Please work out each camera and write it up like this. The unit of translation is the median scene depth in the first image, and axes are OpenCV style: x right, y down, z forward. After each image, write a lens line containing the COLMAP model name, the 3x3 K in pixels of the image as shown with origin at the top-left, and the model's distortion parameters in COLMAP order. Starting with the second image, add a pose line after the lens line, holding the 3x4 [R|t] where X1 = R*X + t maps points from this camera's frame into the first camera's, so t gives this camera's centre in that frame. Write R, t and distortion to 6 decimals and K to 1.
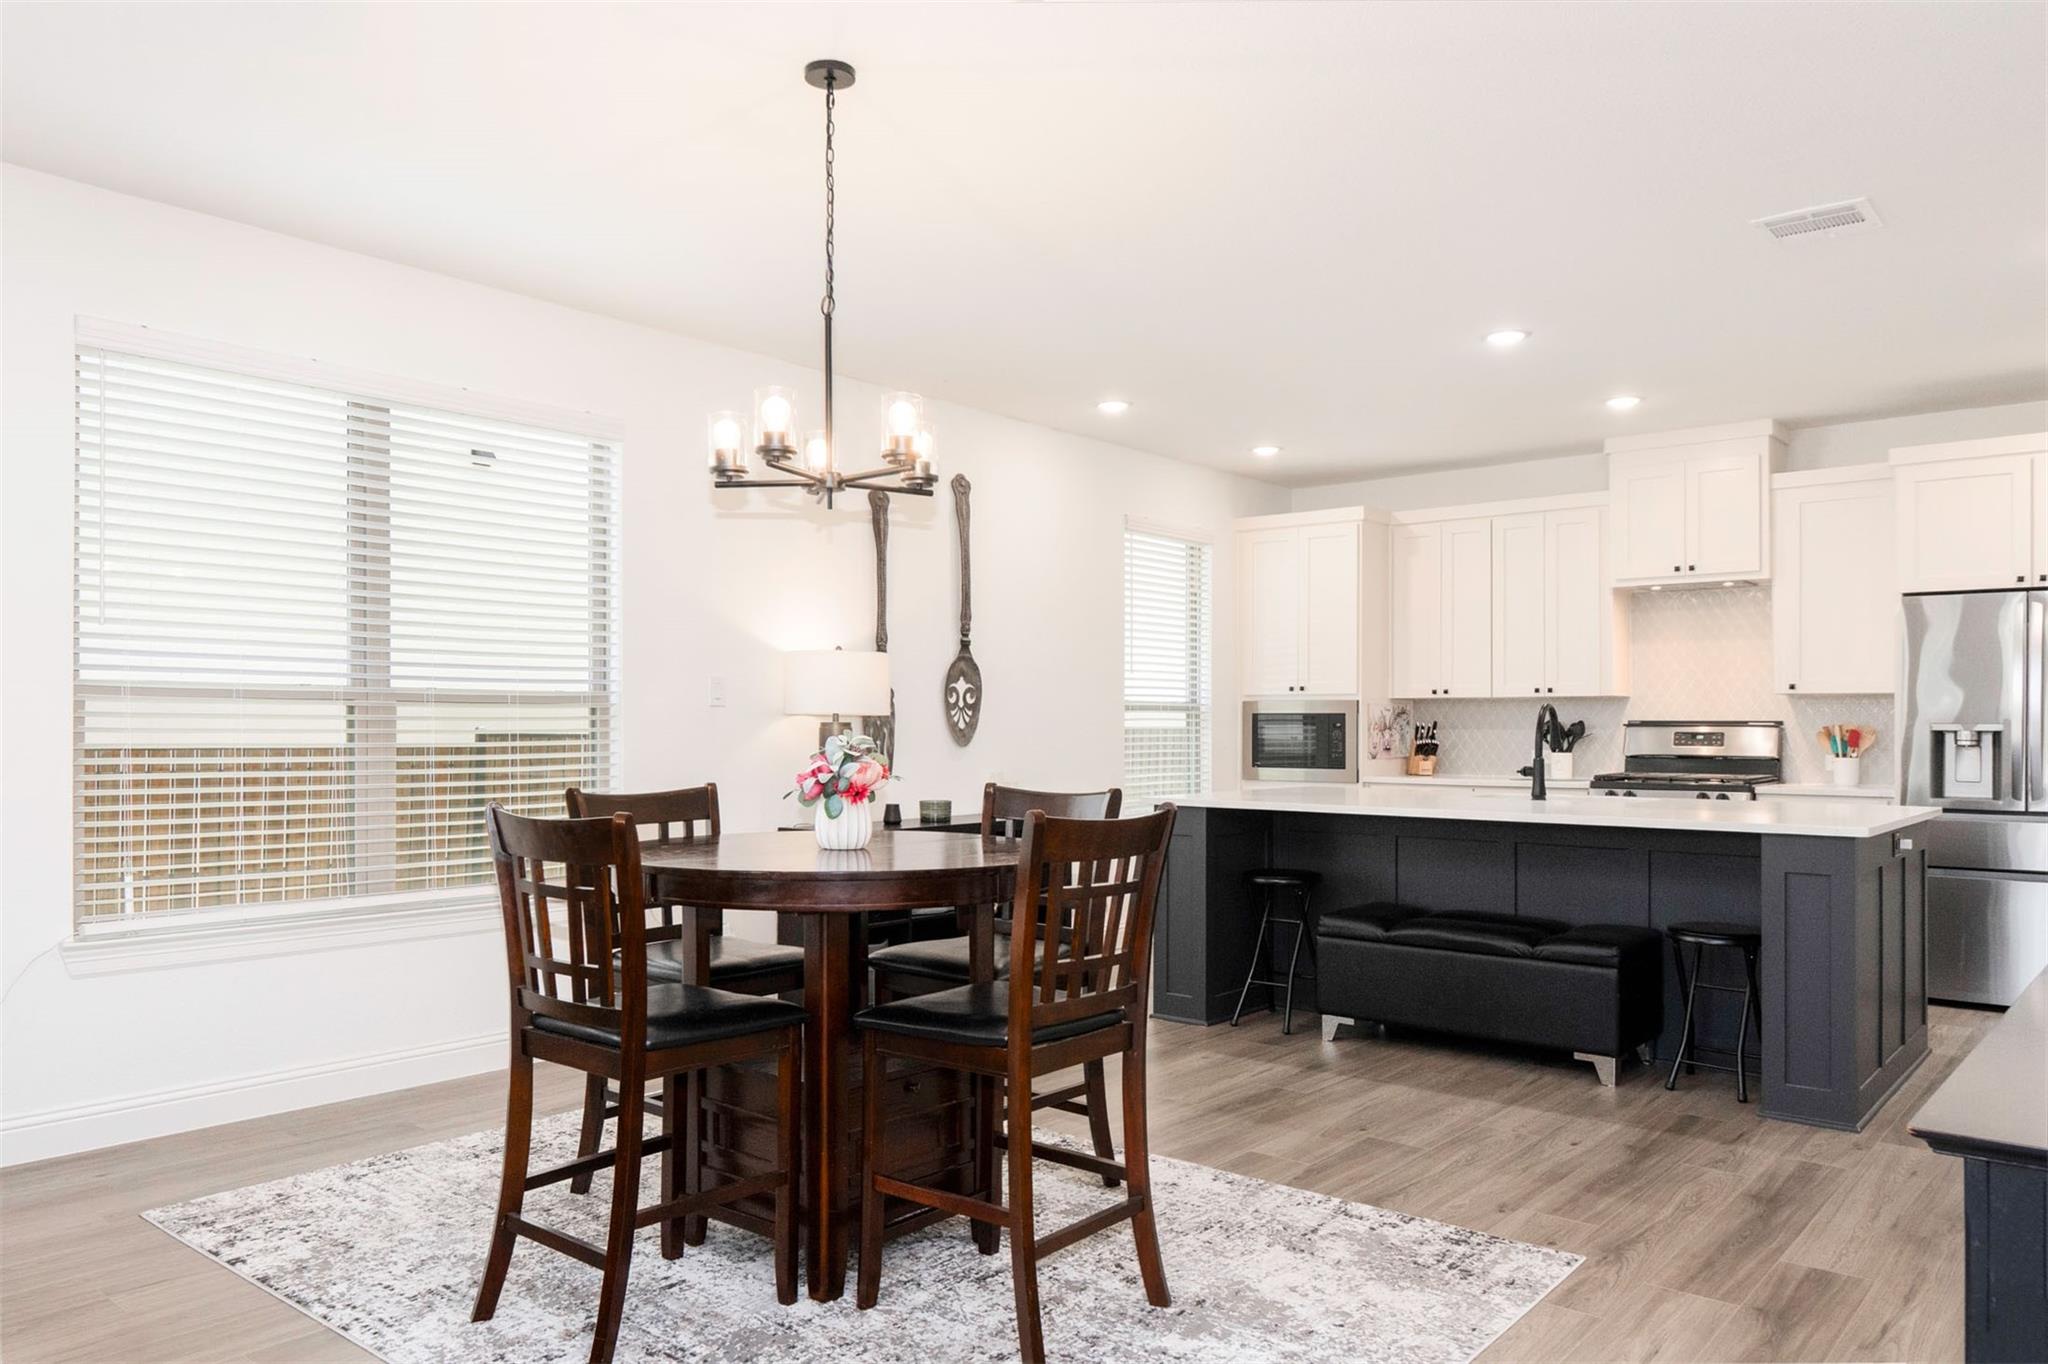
lens RADIAL K [[1416.4, 0, 1020.4], [0, 1416.4, 718.5], [0, 0, 1]] dist [-0.002002, -0.001142]
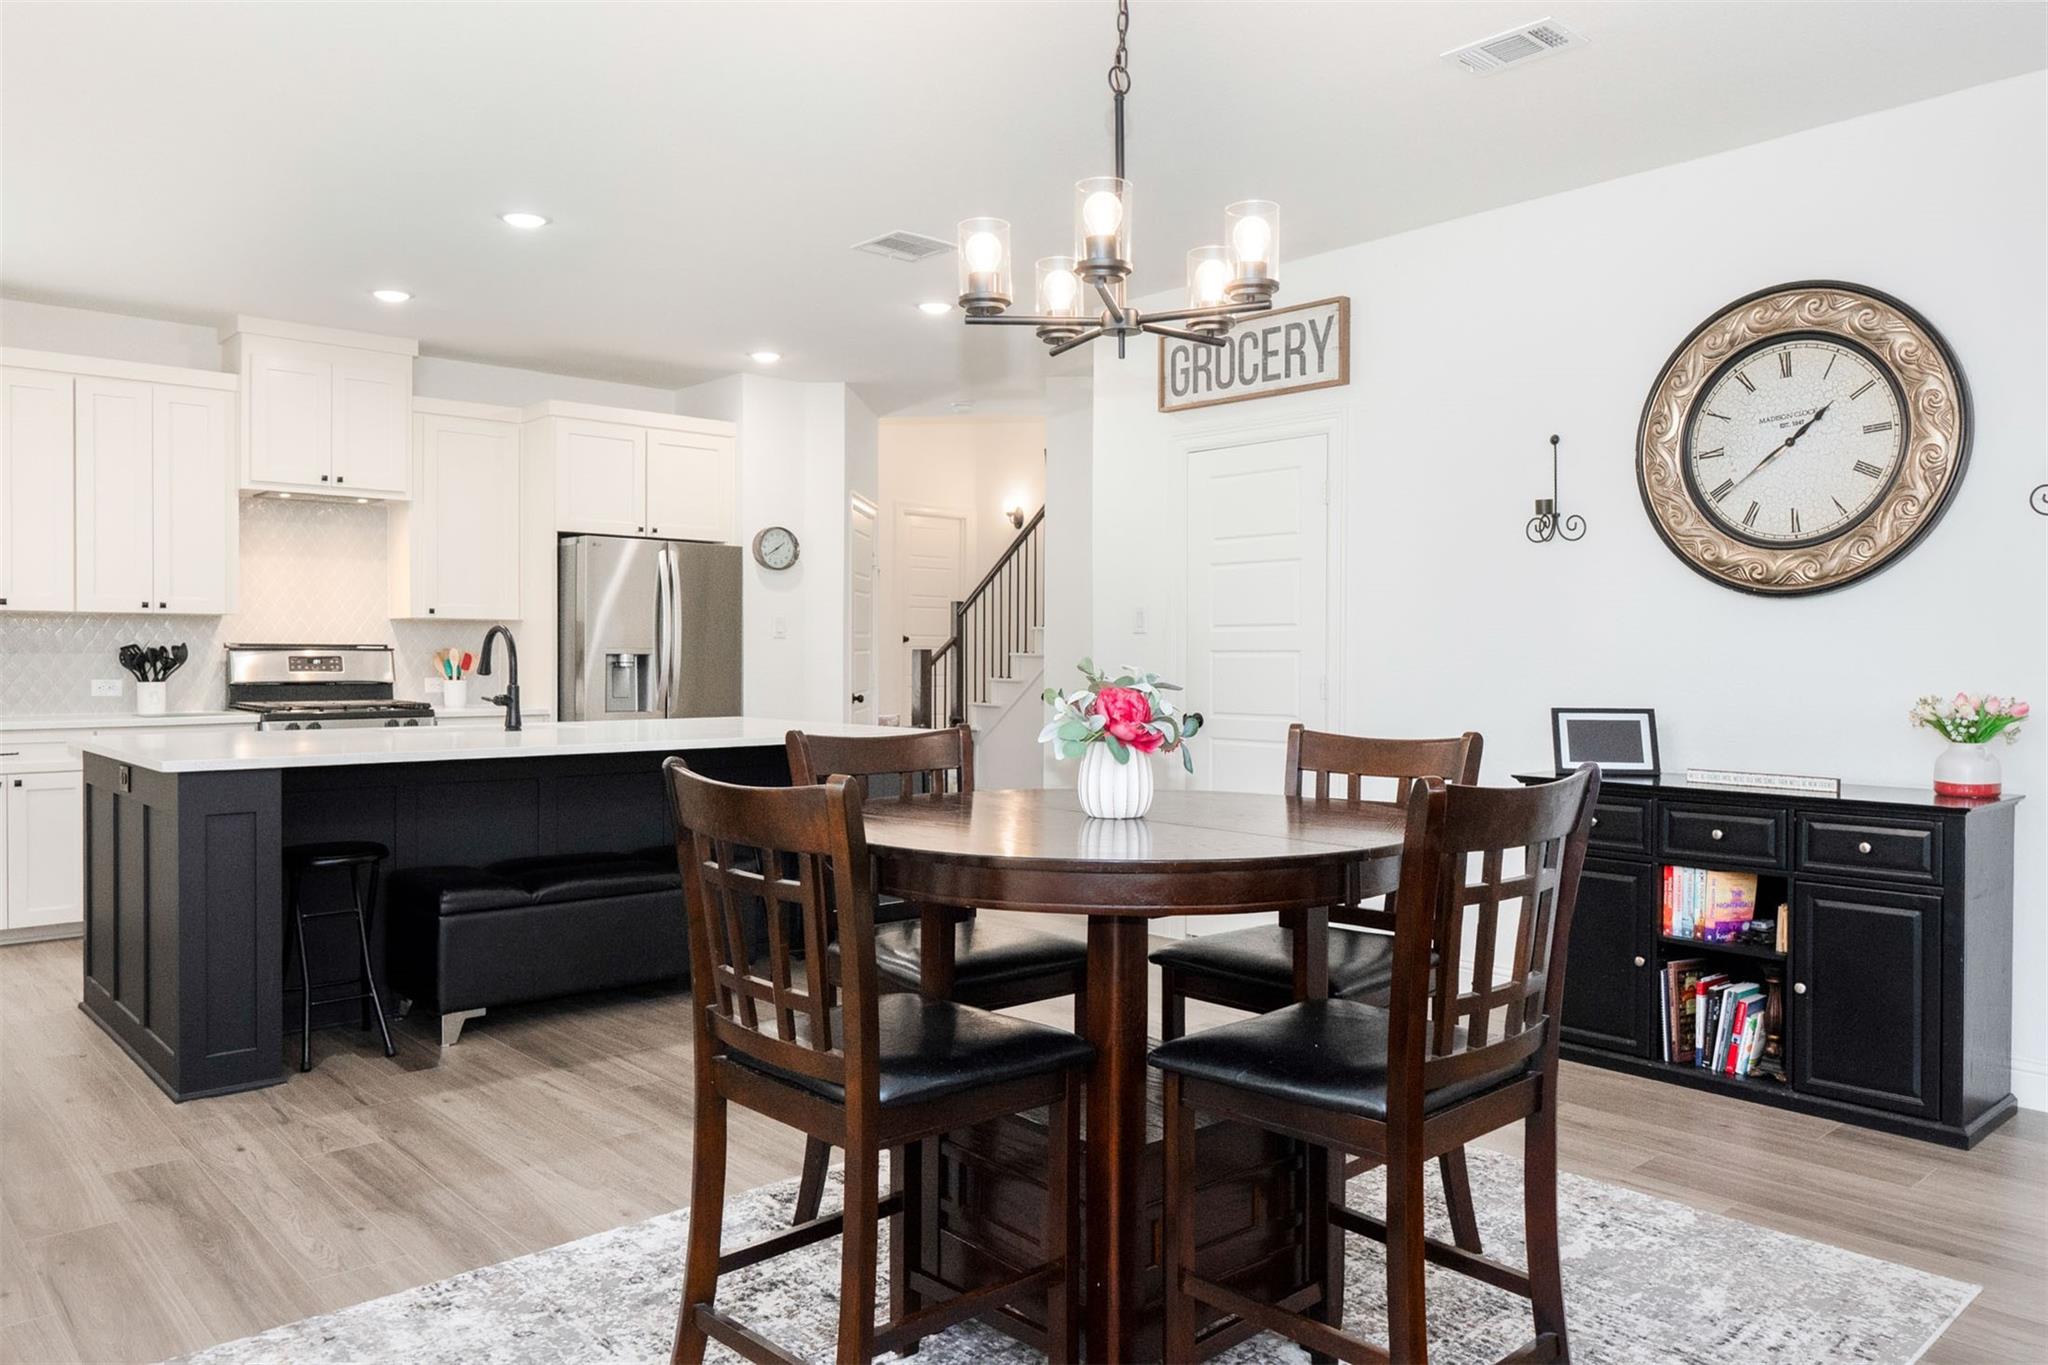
lens RADIAL K [[1455.4, 0, 1025.7], [0, 1455.4, 649.7], [0, 0, 1]] dist [-0.004984, -0.002402]
pose [[0.137604, 0.001125, 0.990487, -0.458214], [-0.006292, 0.999980, -0.000262, 0.002836], [-0.990467, -0.006196, 0.137608, 0.477202]]
